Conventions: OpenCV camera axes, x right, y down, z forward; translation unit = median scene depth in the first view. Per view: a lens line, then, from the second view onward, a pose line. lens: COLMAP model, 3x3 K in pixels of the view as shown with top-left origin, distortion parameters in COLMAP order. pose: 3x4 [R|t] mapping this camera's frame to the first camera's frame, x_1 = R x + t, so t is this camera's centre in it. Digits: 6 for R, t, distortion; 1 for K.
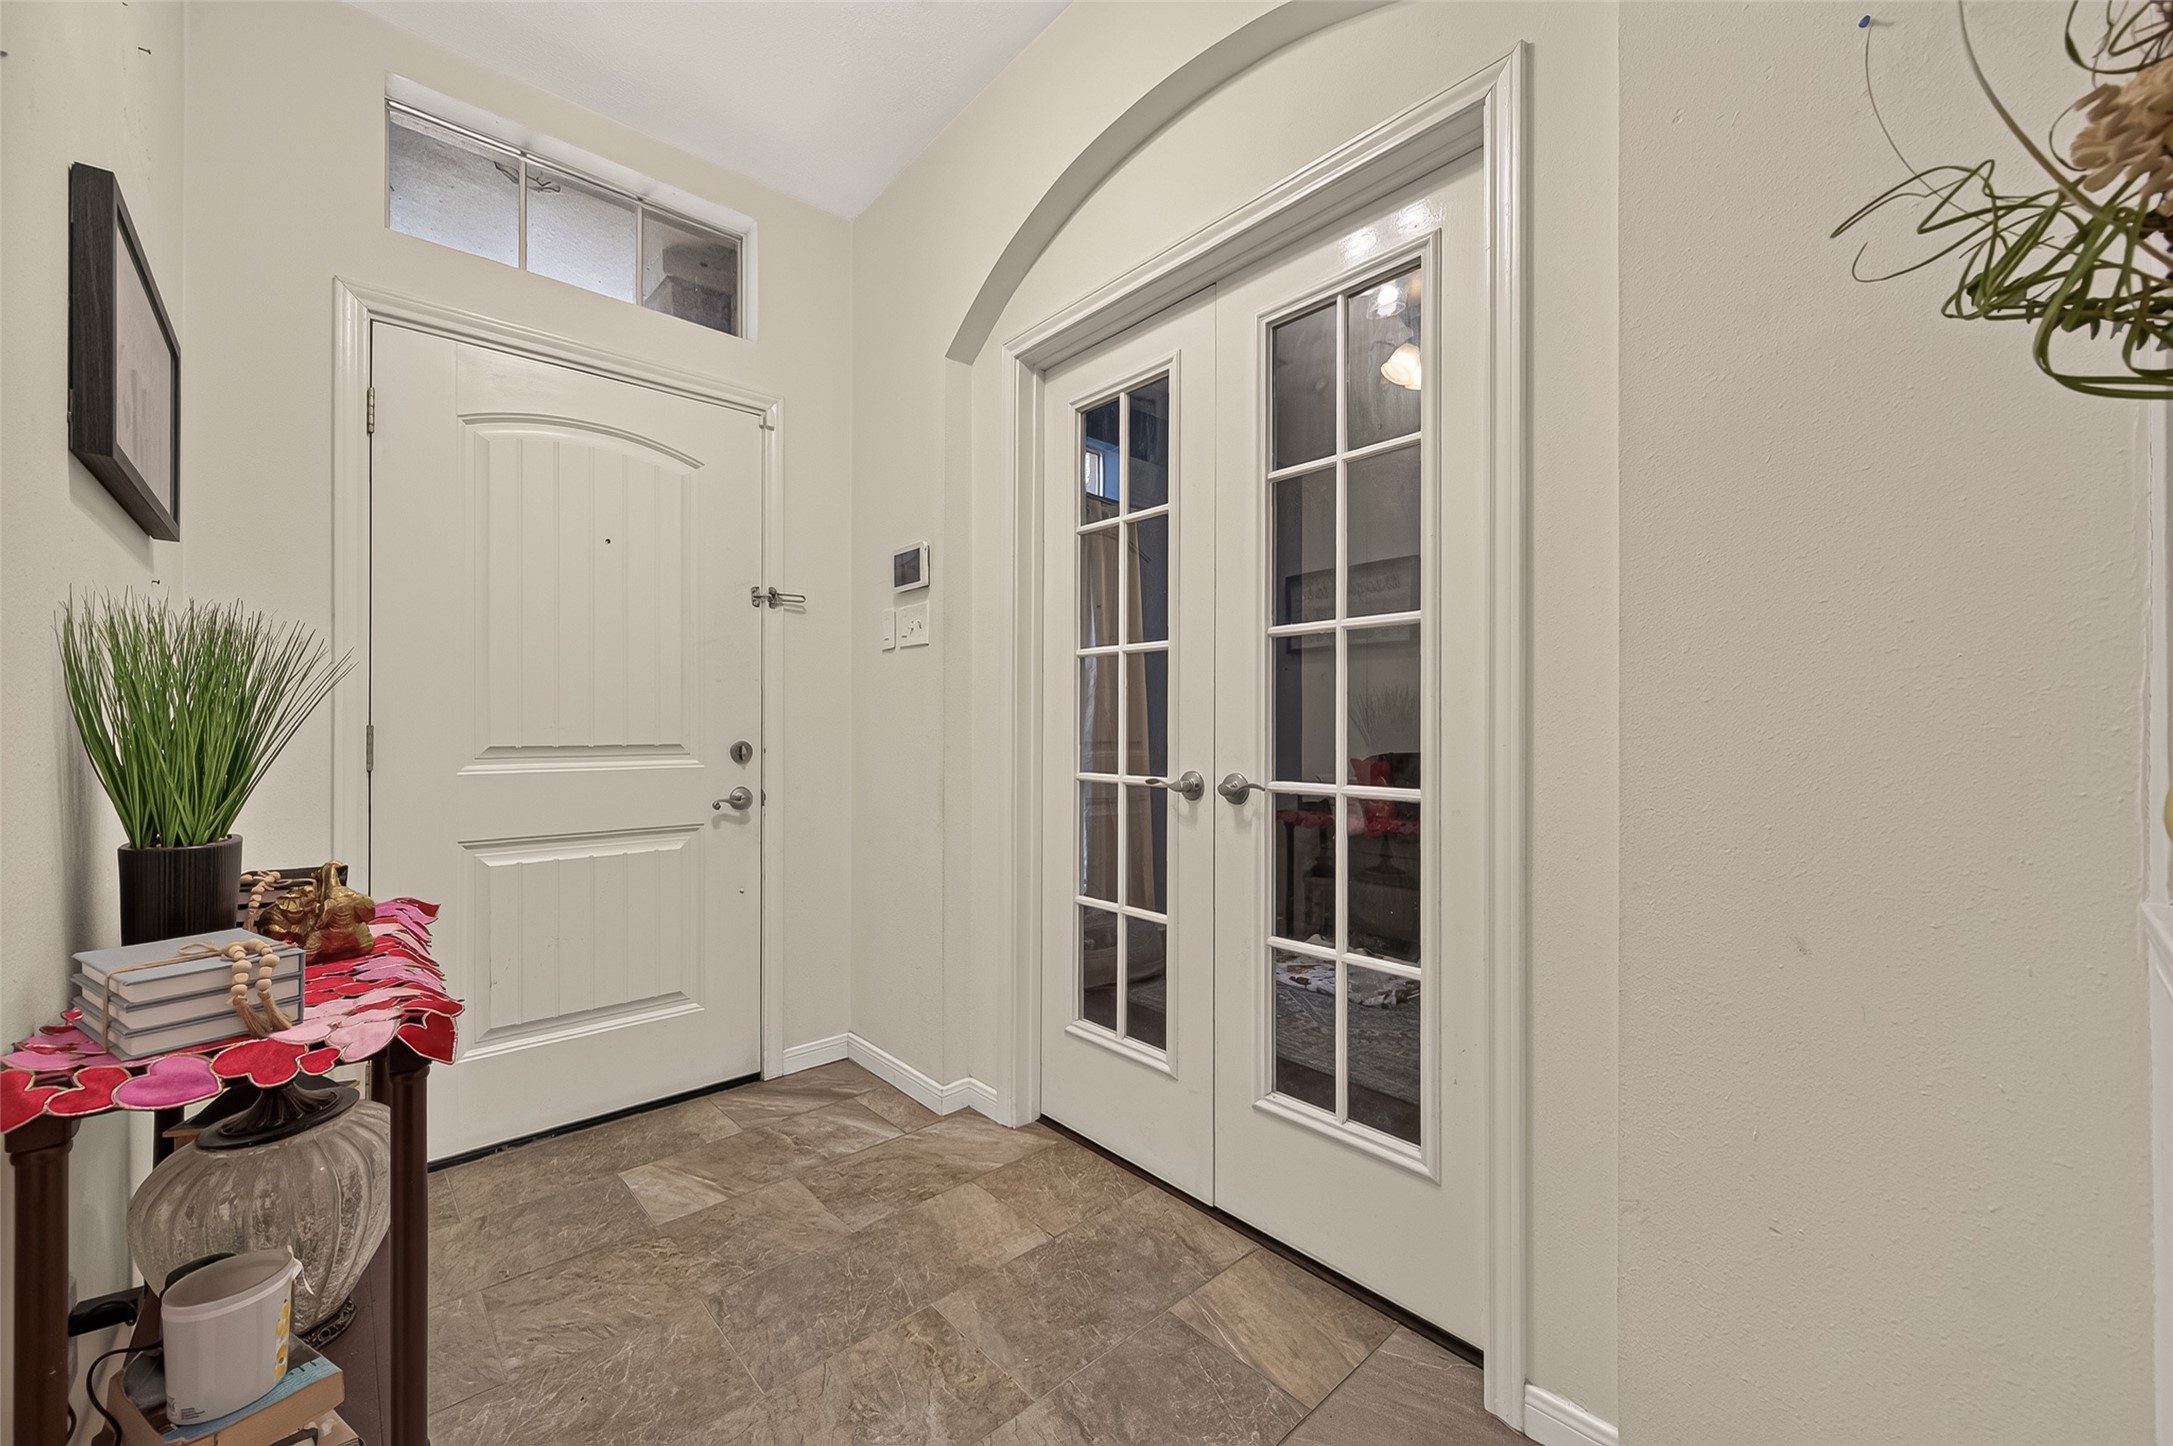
lens RADIAL K [[847.6, 0, 1091.8], [0, 847.6, 725.9], [0, 0, 1]] dist [0.001893, 0.000050]
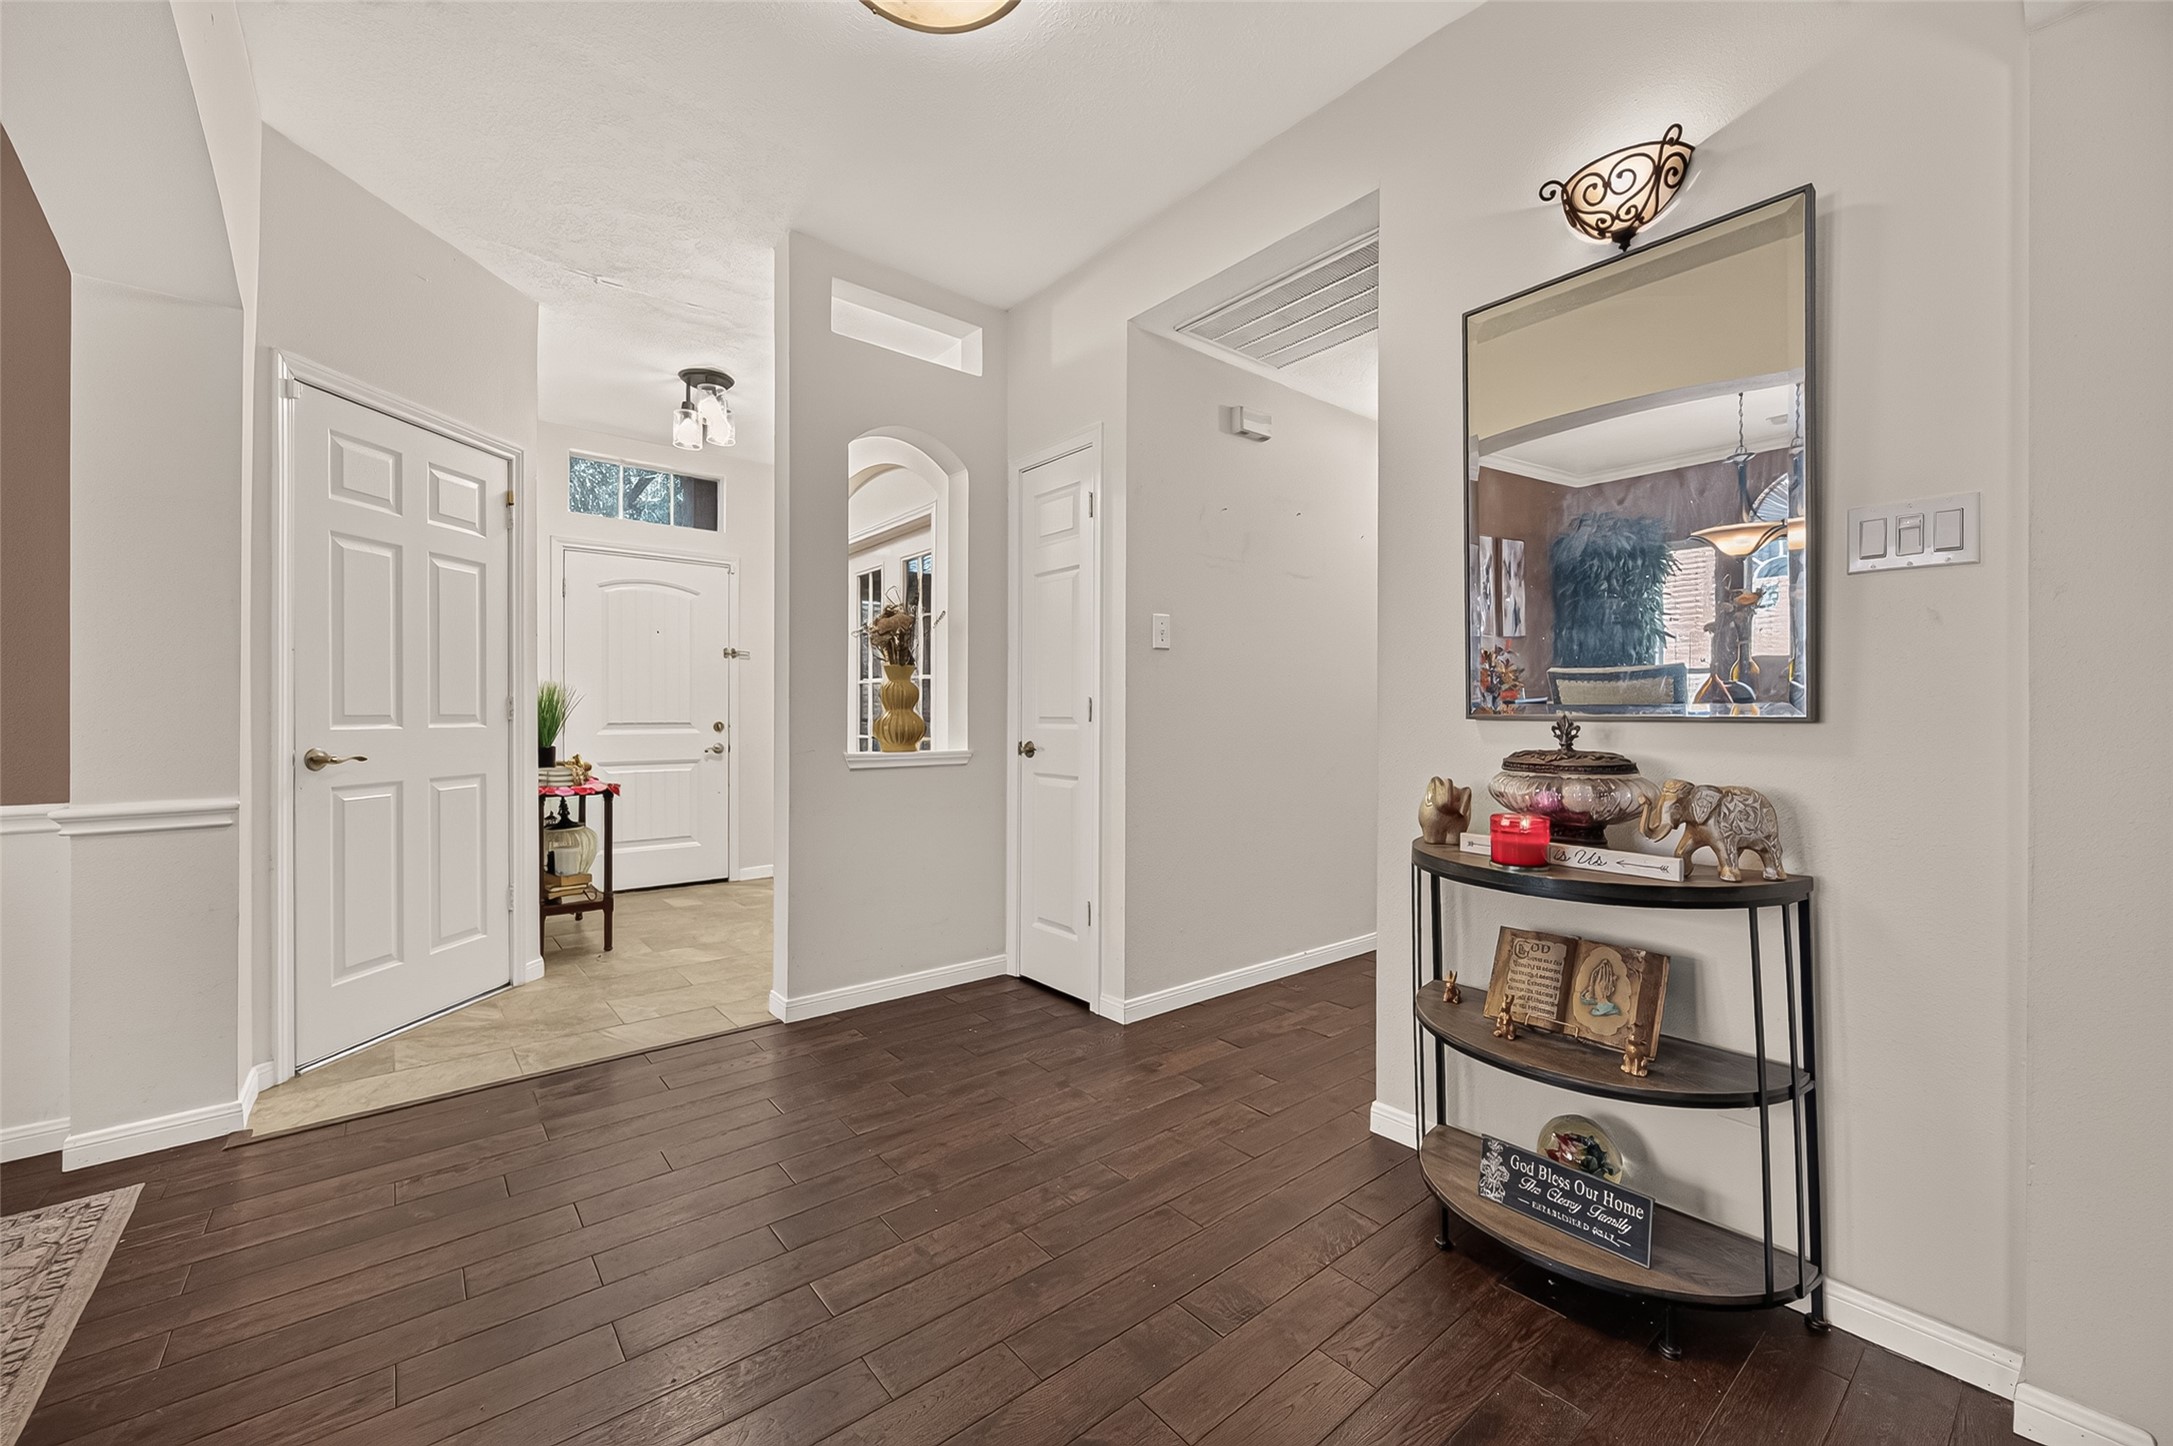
lens RADIAL K [[847.6, 0, 1095.4], [0, 847.6, 712.3], [0, 0, 1]] dist [0.001893, 0.000050]
pose [[0.999573, -0.005649, -0.028662, 0.594676], [0.005495, 0.999970, -0.005447, 0.011873], [0.028692, 0.005287, 0.999574, -1.103376]]
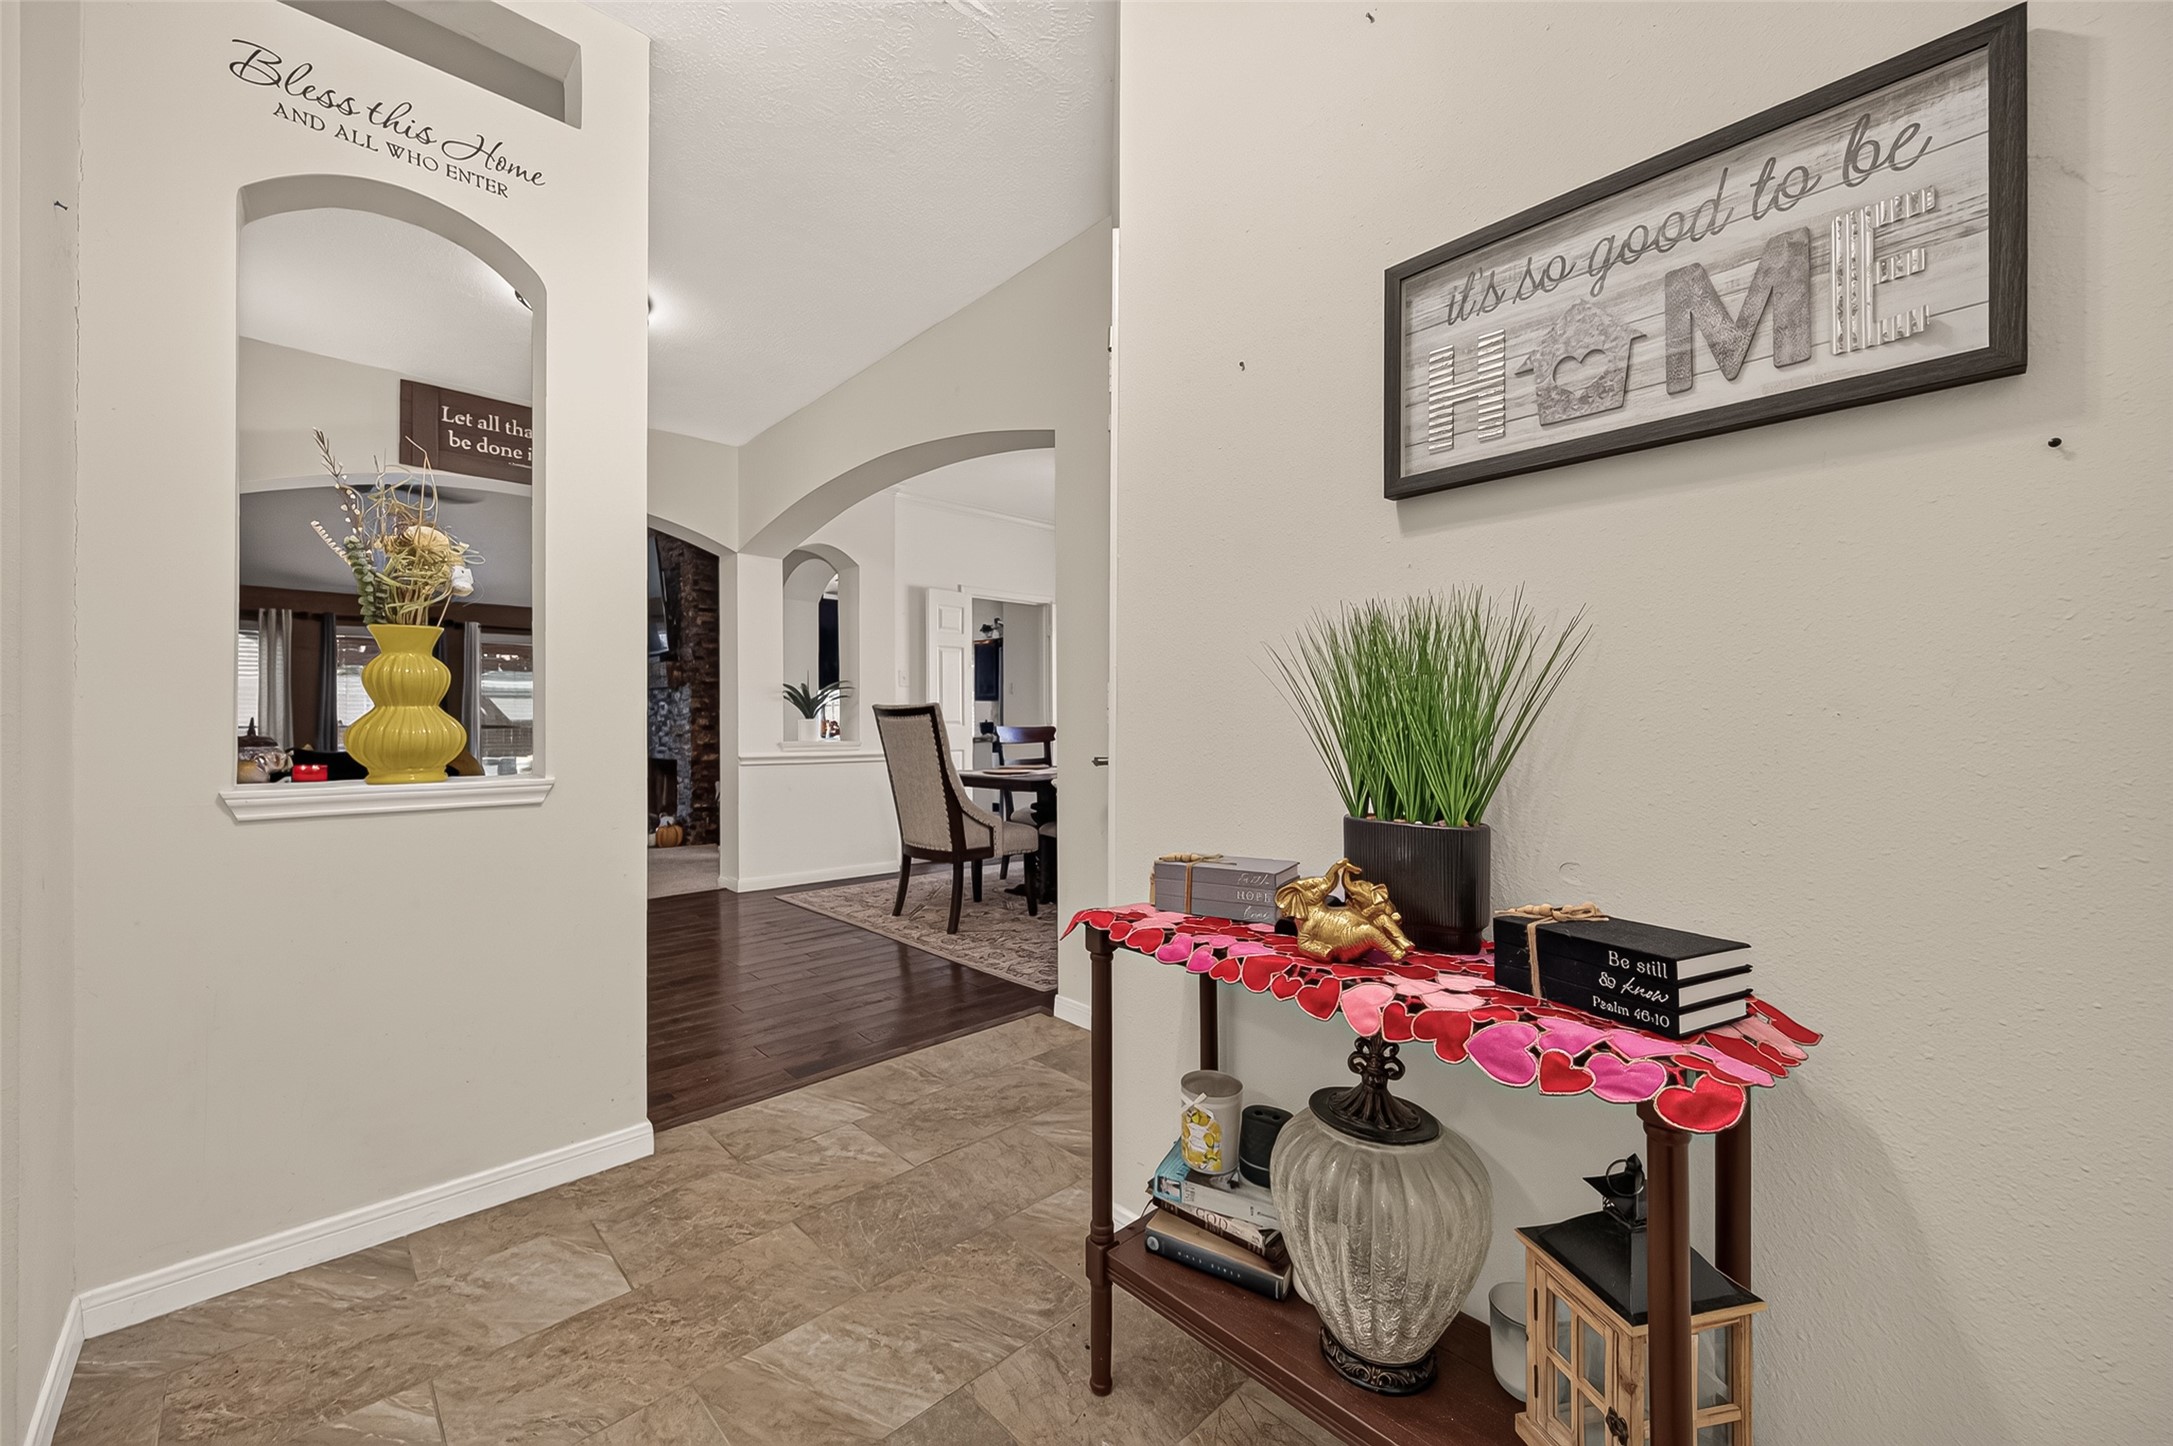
lens RADIAL K [[847.6, 0, 1083.4], [0, 847.6, 725.0], [0, 0, 1]] dist [0.001893, 0.000050]
pose [[-0.999811, -0.001203, -0.019423, -0.269656], [-0.001057, 0.999971, -0.007526, 0.019296], [0.019432, -0.007504, -0.999783, 0.845221]]
